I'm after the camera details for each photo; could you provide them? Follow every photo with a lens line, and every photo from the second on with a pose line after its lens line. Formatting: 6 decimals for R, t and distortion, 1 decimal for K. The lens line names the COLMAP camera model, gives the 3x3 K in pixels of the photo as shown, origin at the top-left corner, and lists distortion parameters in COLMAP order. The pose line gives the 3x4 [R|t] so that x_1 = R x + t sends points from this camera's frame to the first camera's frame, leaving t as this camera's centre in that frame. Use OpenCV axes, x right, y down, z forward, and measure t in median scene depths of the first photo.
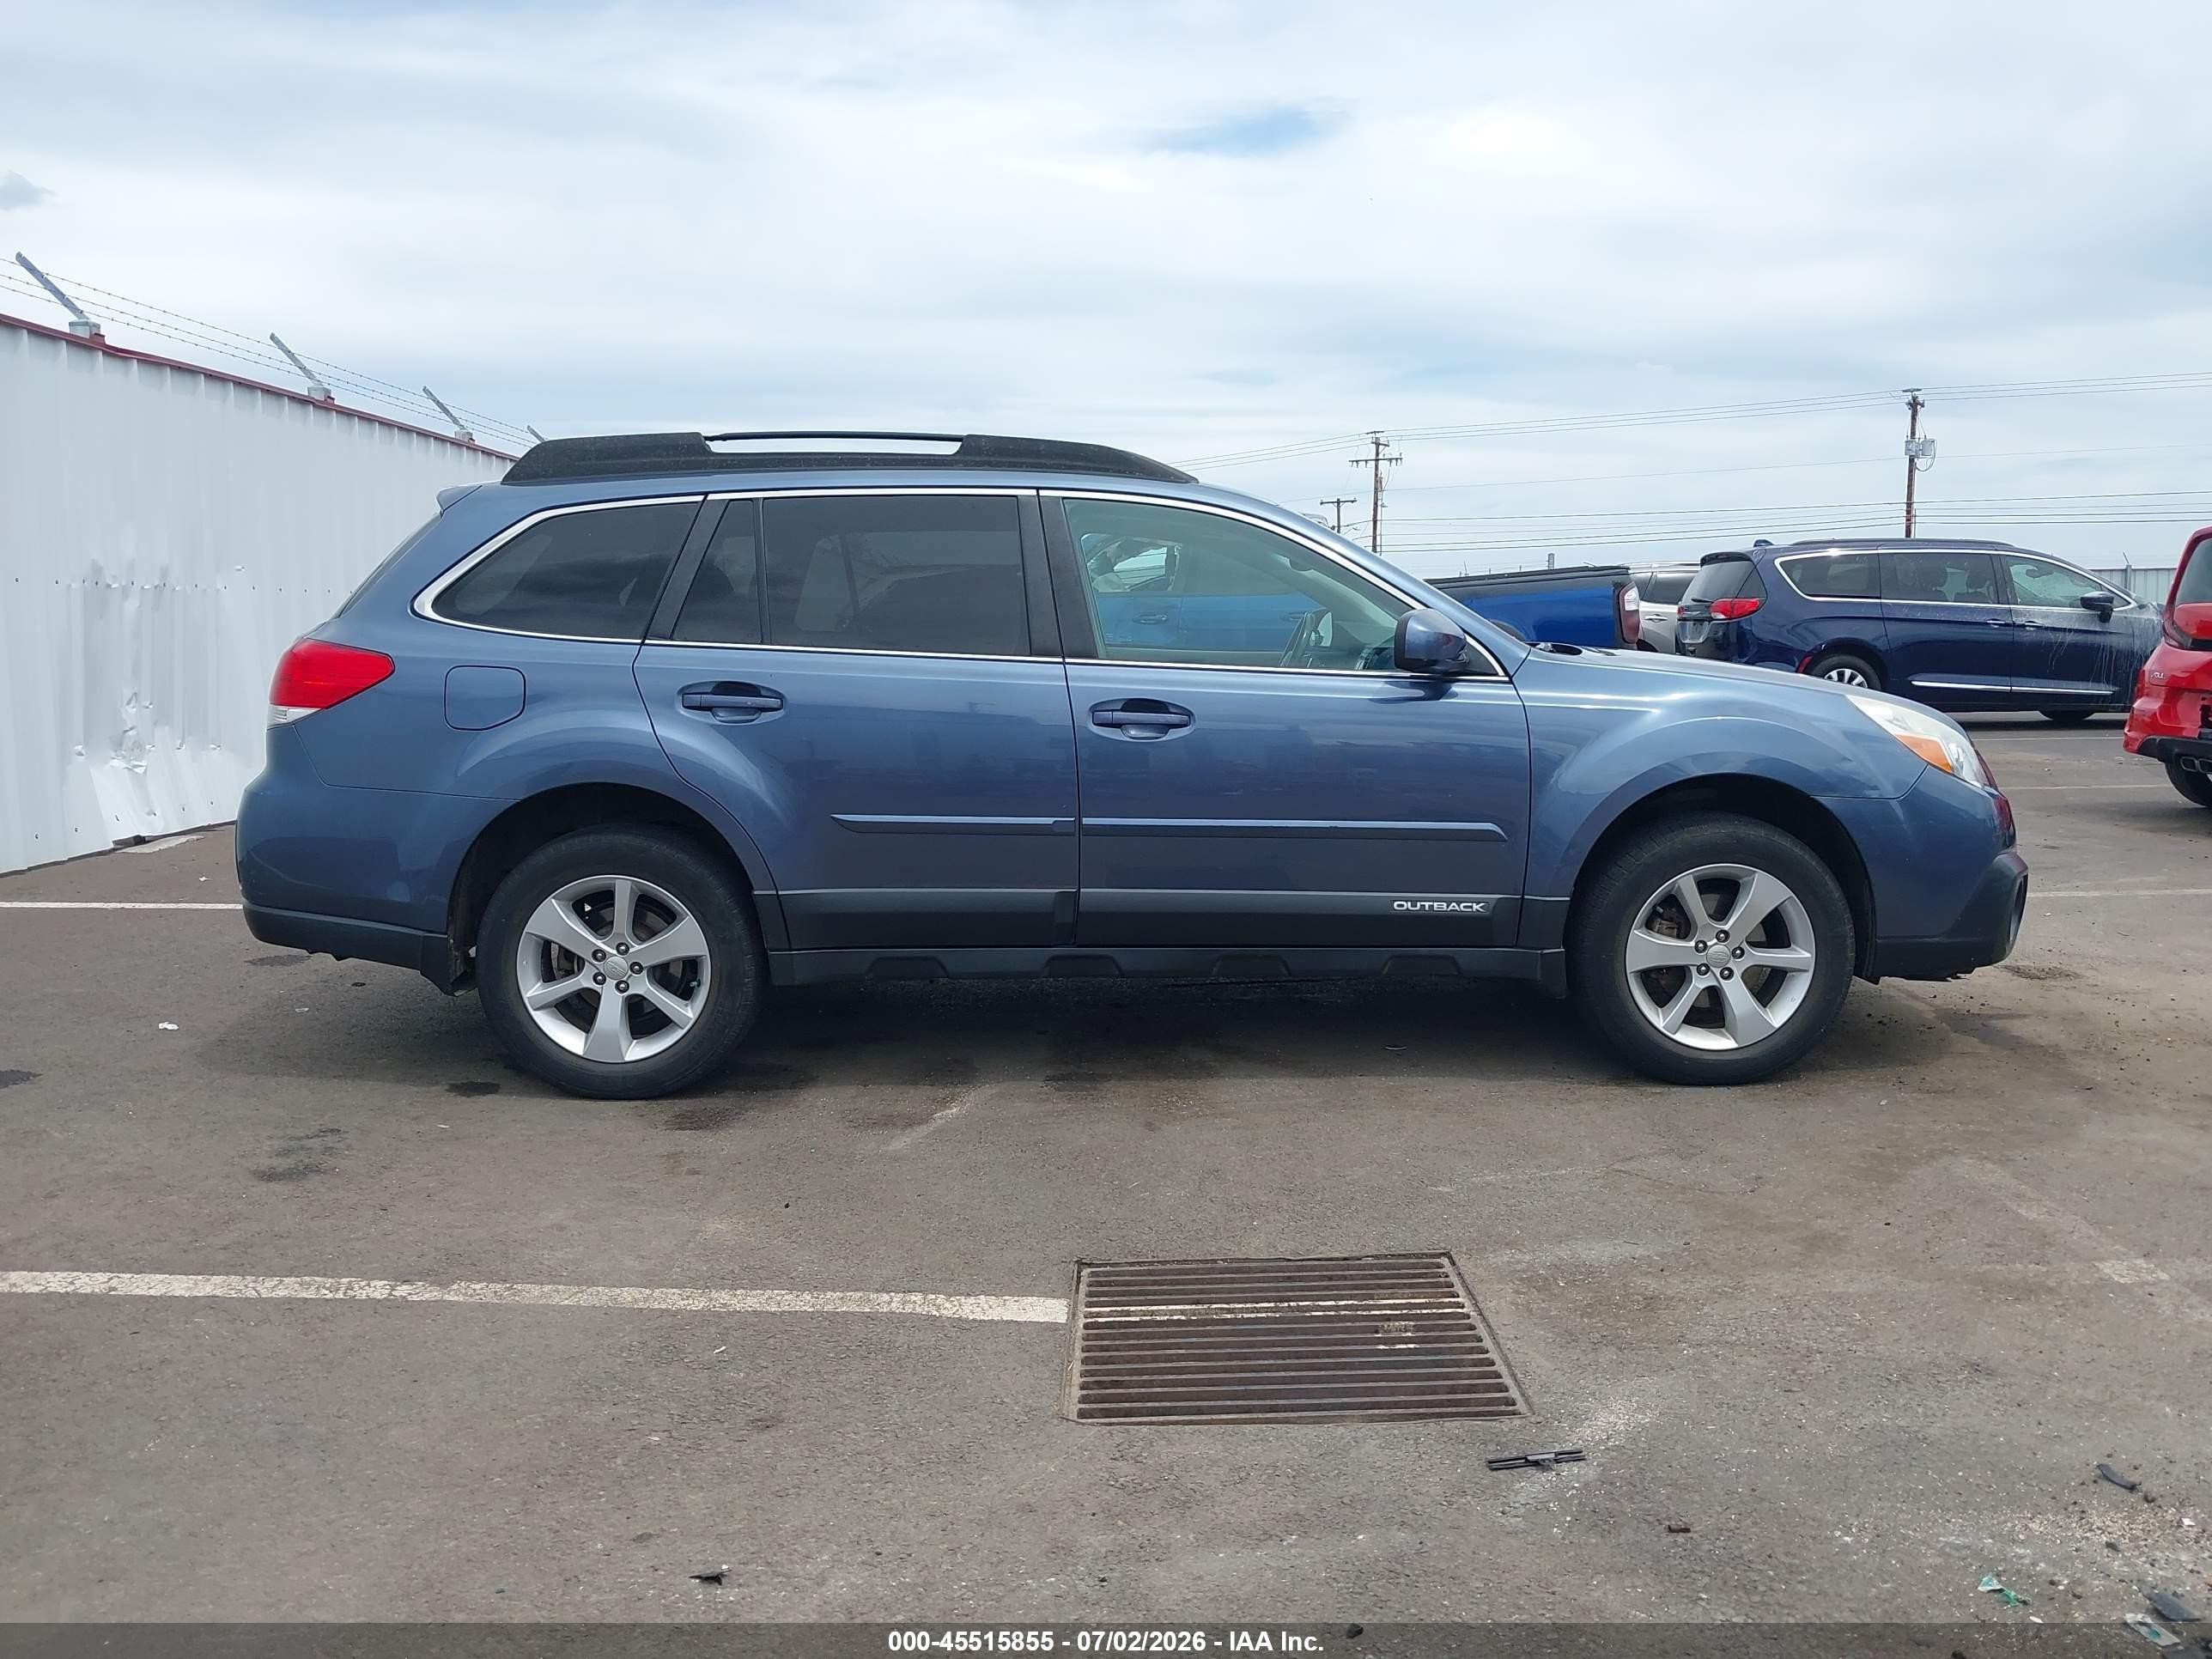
lens RADIAL K [[1694.9, 0, 1139.3], [0, 1694.9, 824.0], [0, 0, 1]] dist [0.065743, -0.102117]
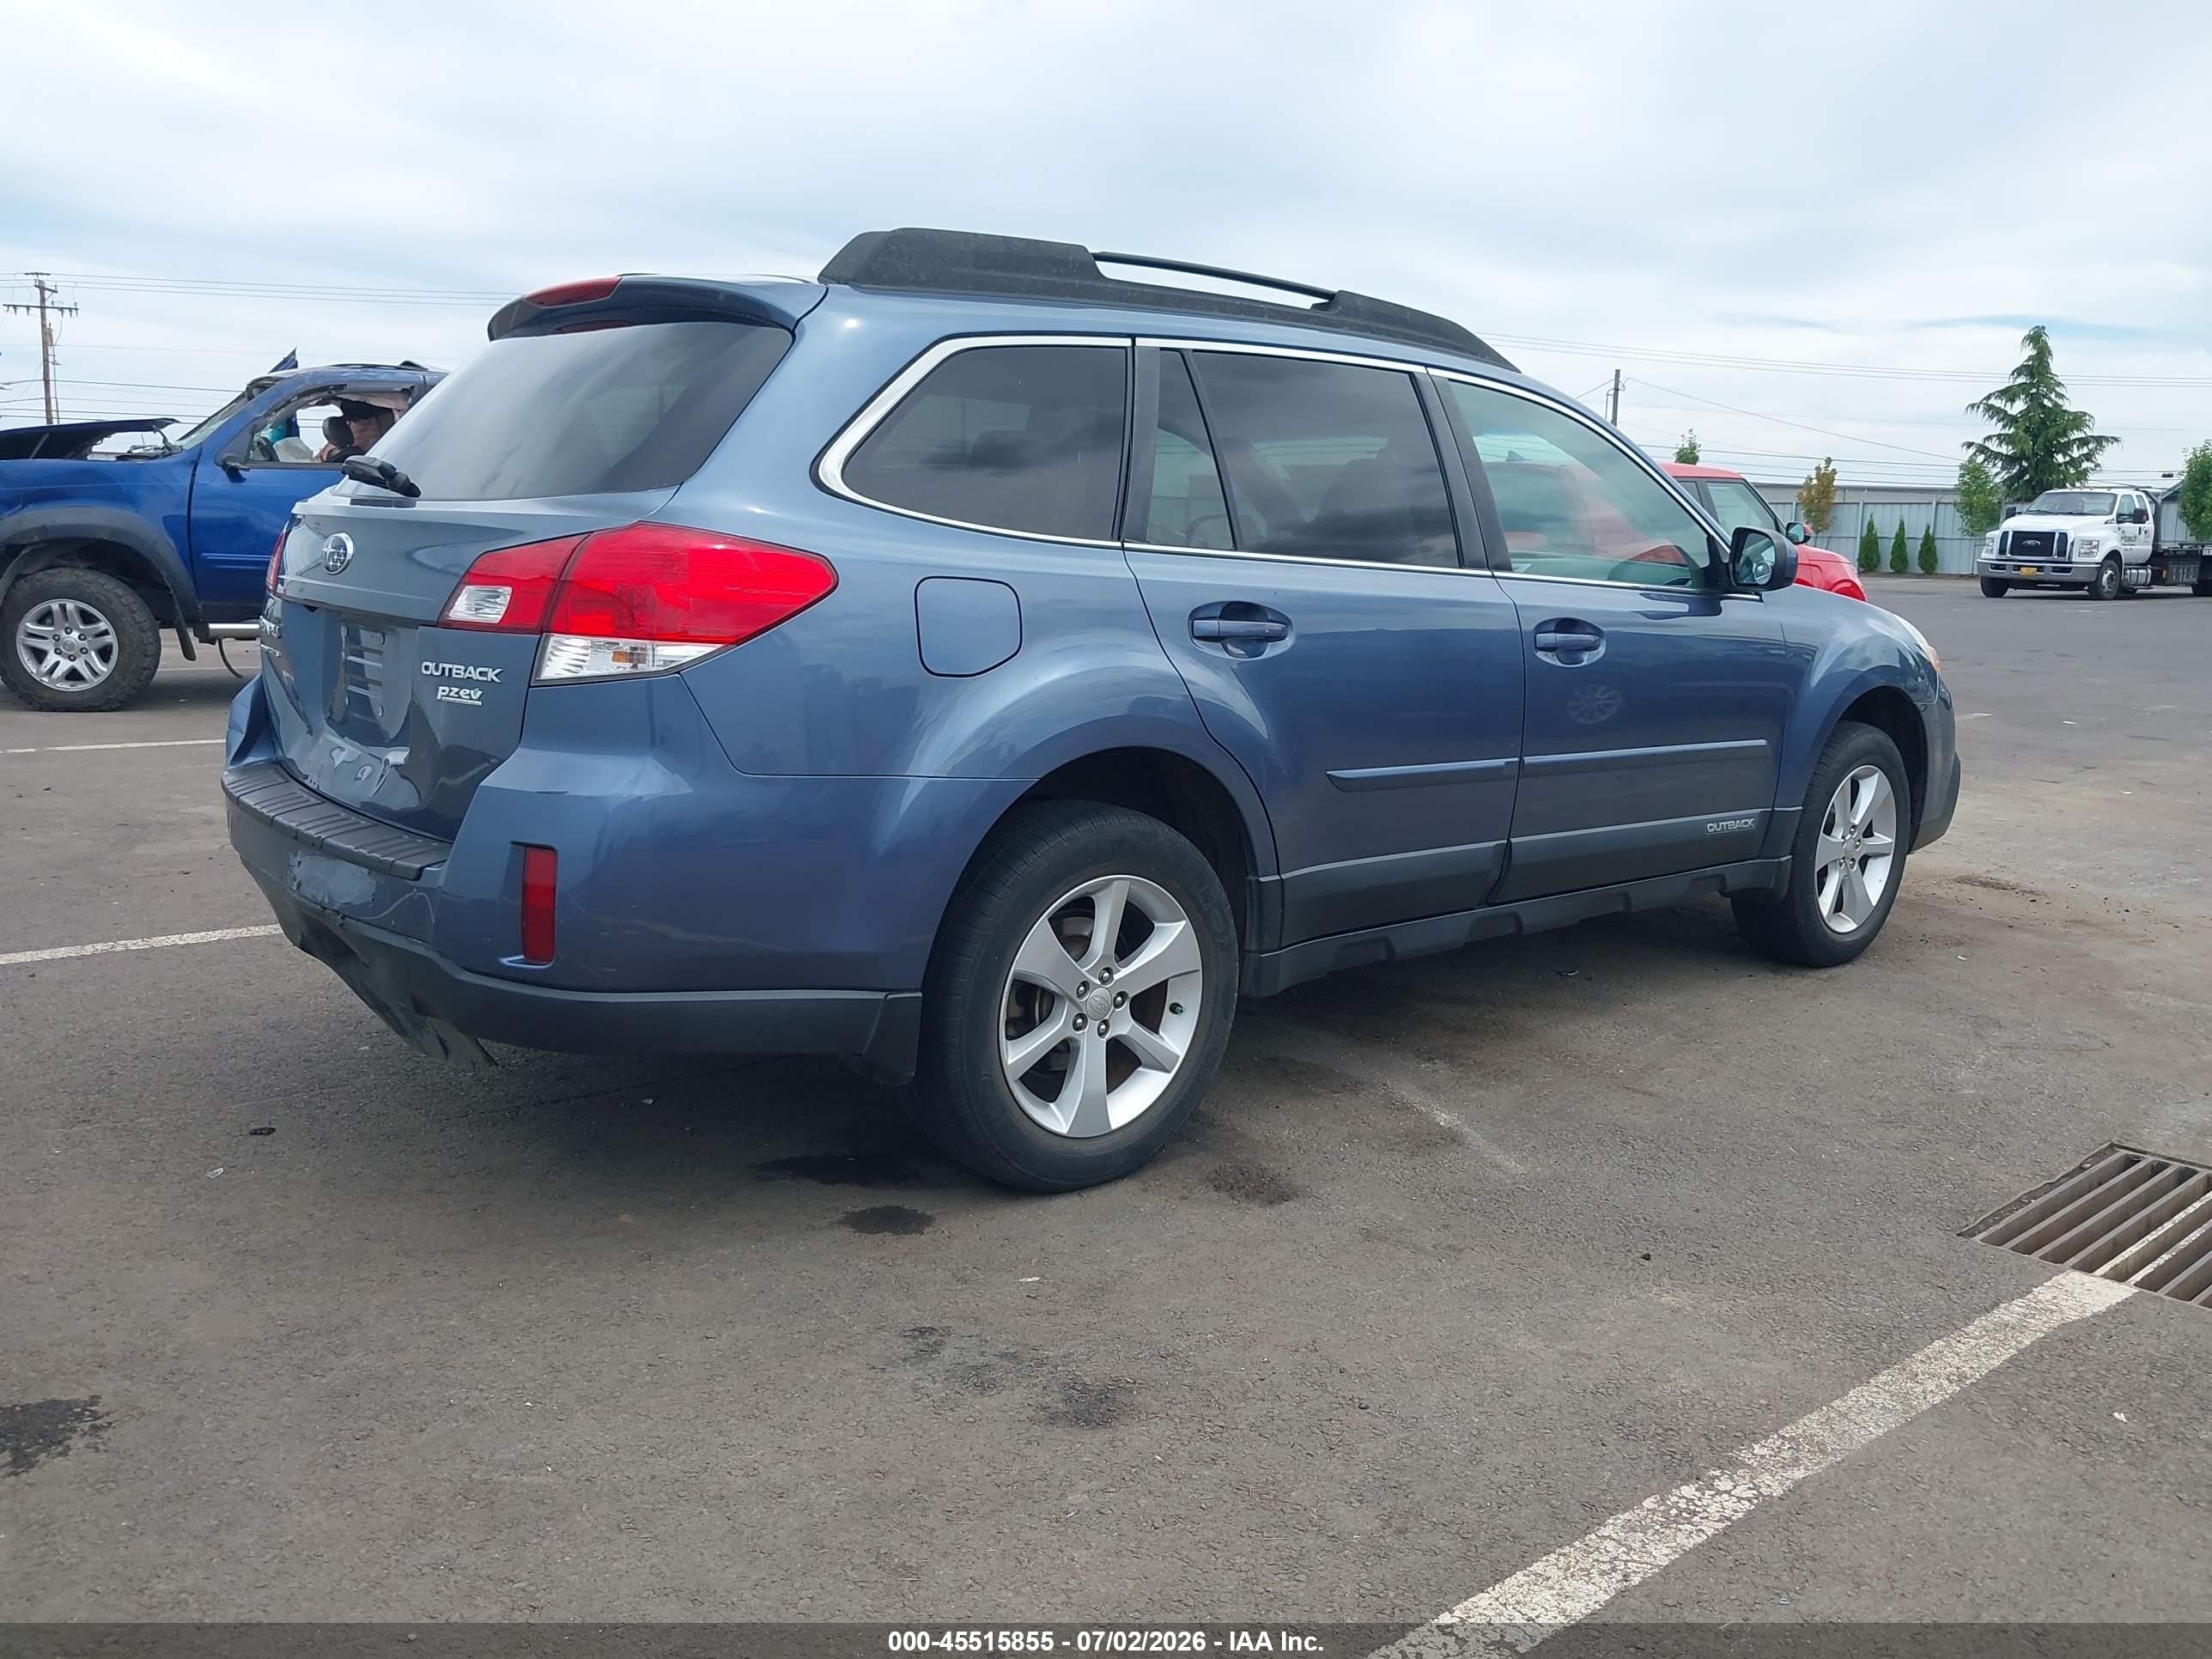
lens RADIAL K [[1694.9, 0, 1139.3], [0, 1694.9, 824.0], [0, 0, 1]] dist [0.065743, -0.102117]
pose [[0.769609, -0.082353, 0.633182, -0.730530], [0.044289, 0.996144, 0.075728, -0.043144], [-0.636978, -0.030238, 0.770289, 0.440269]]
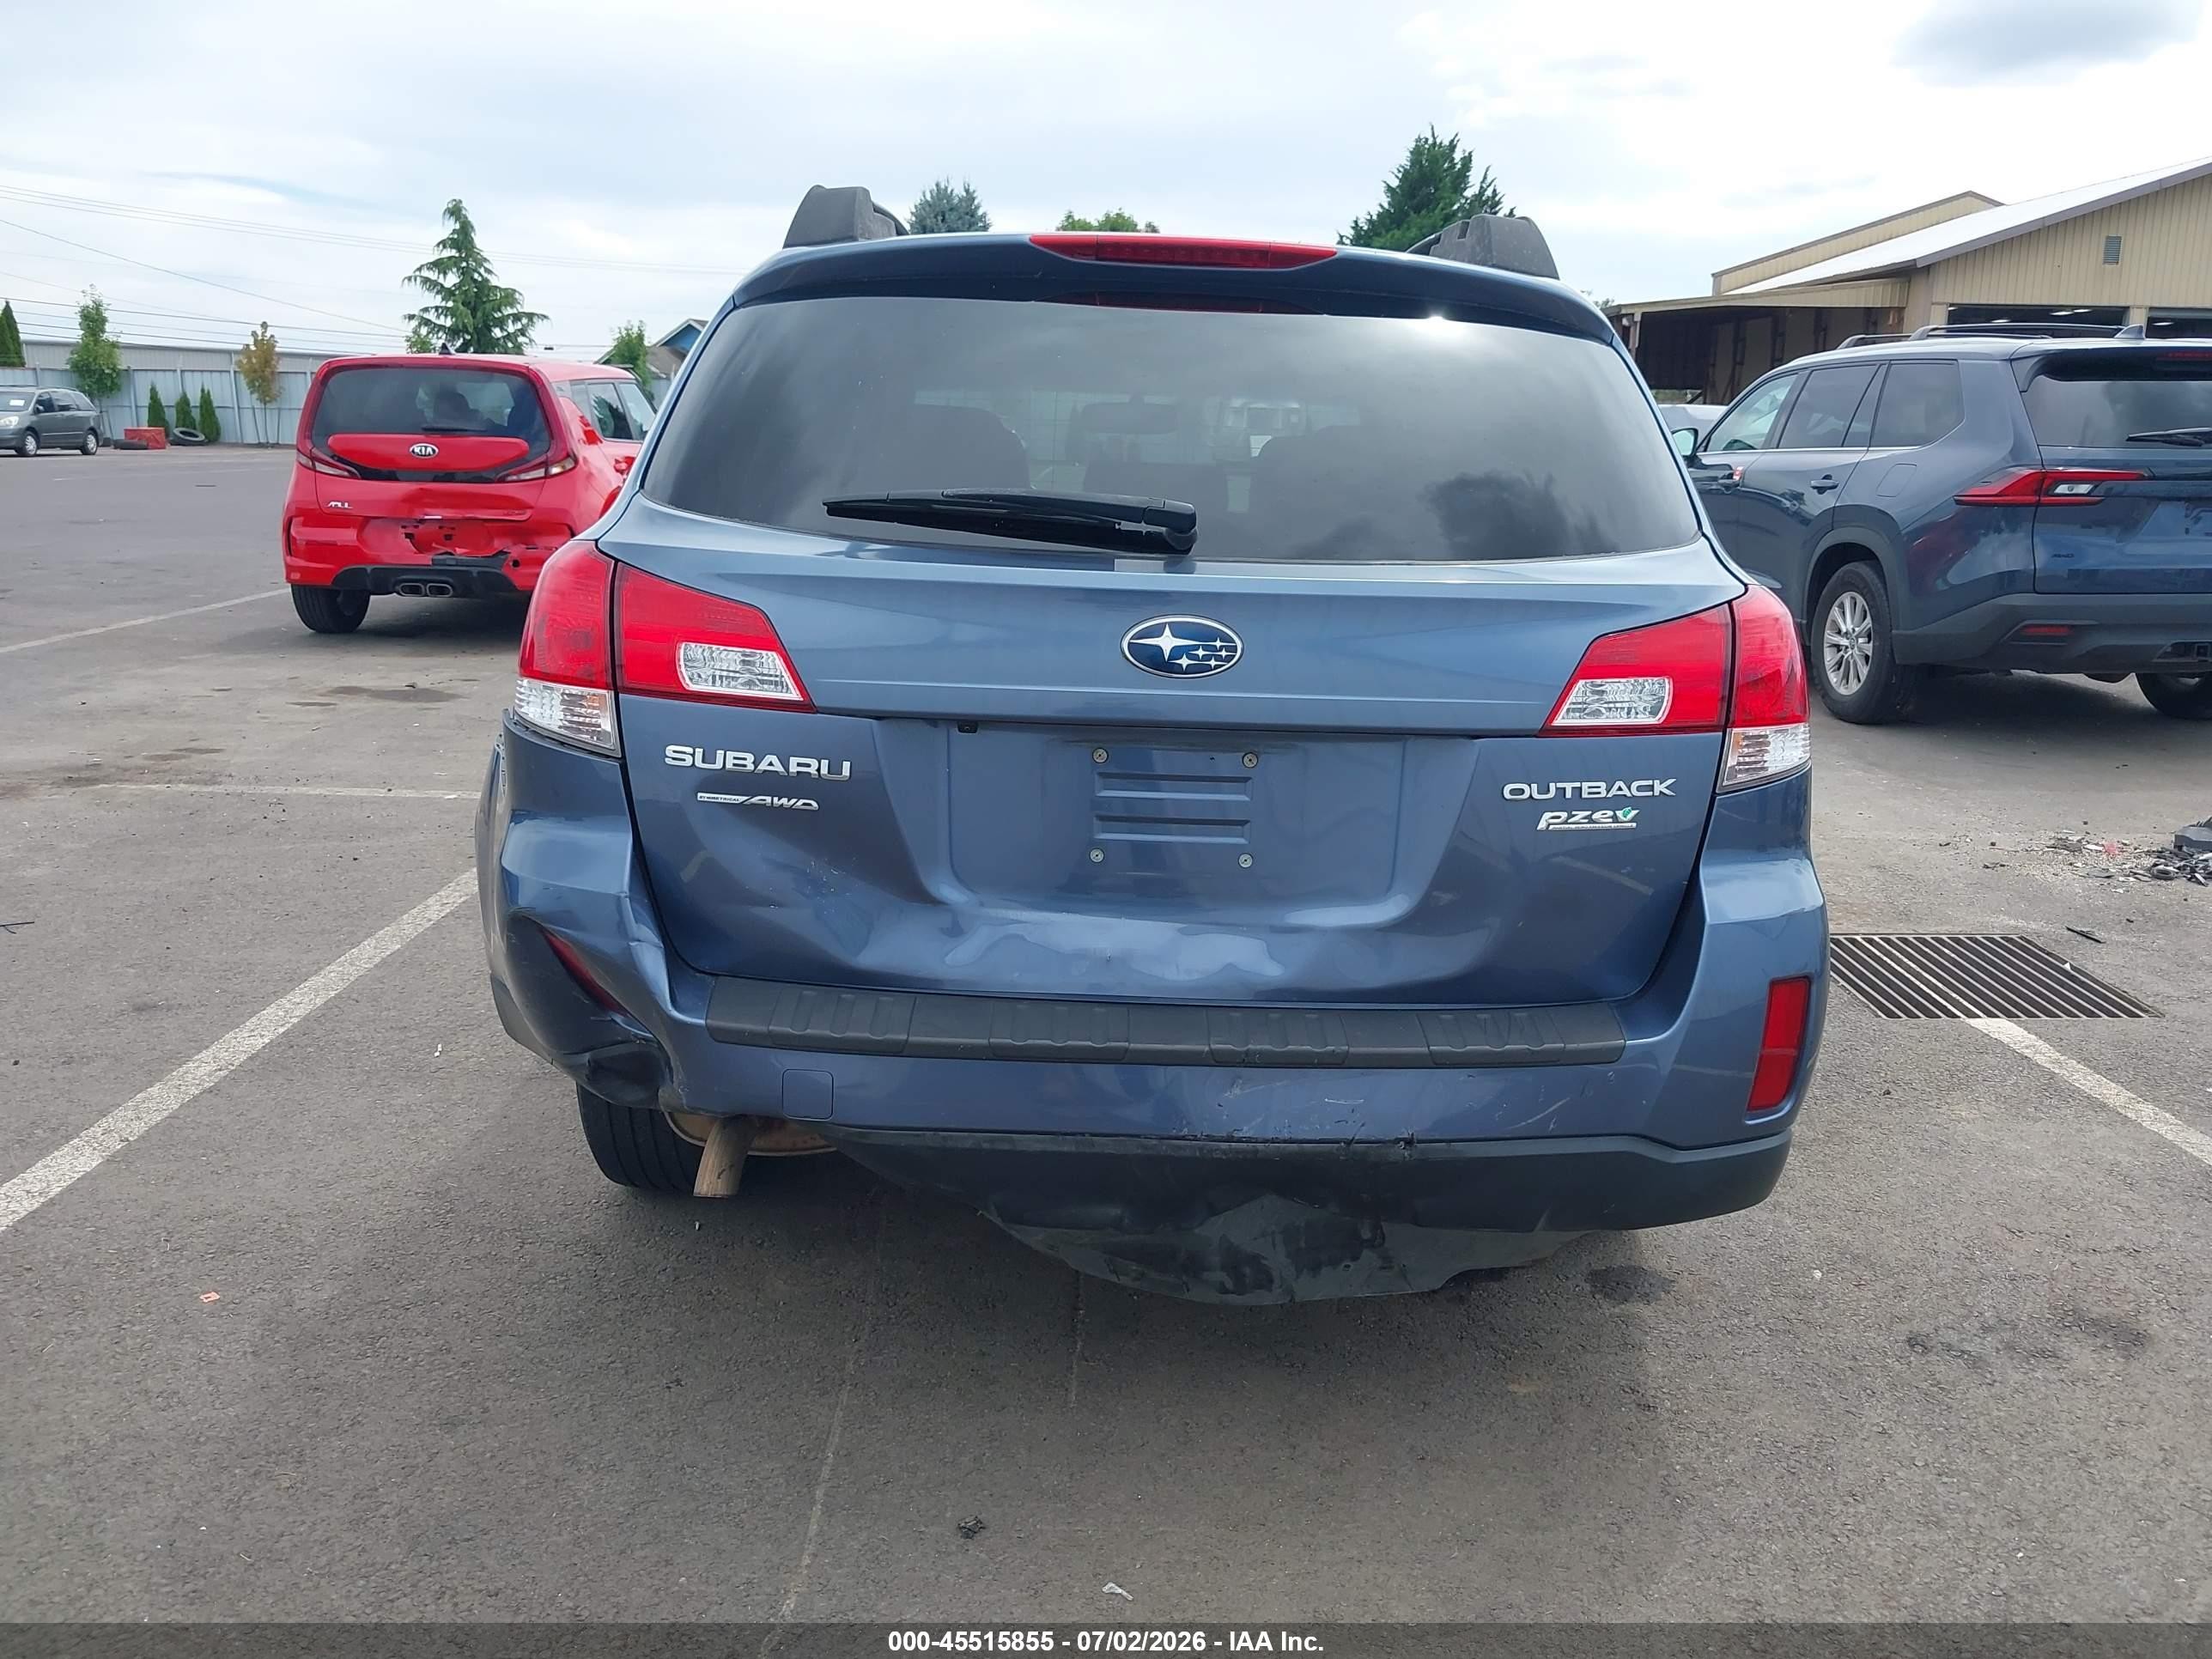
lens RADIAL K [[1726.9, 0, 1113.1], [0, 1726.9, 837.9], [0, 0, 1]] dist [-0.006840, -0.008636]
pose [[0.039125, -0.219375, 0.974856, -0.996424], [0.094417, 0.972049, 0.214954, -0.160978], [-0.994764, 0.083633, 0.058744, 1.145100]]
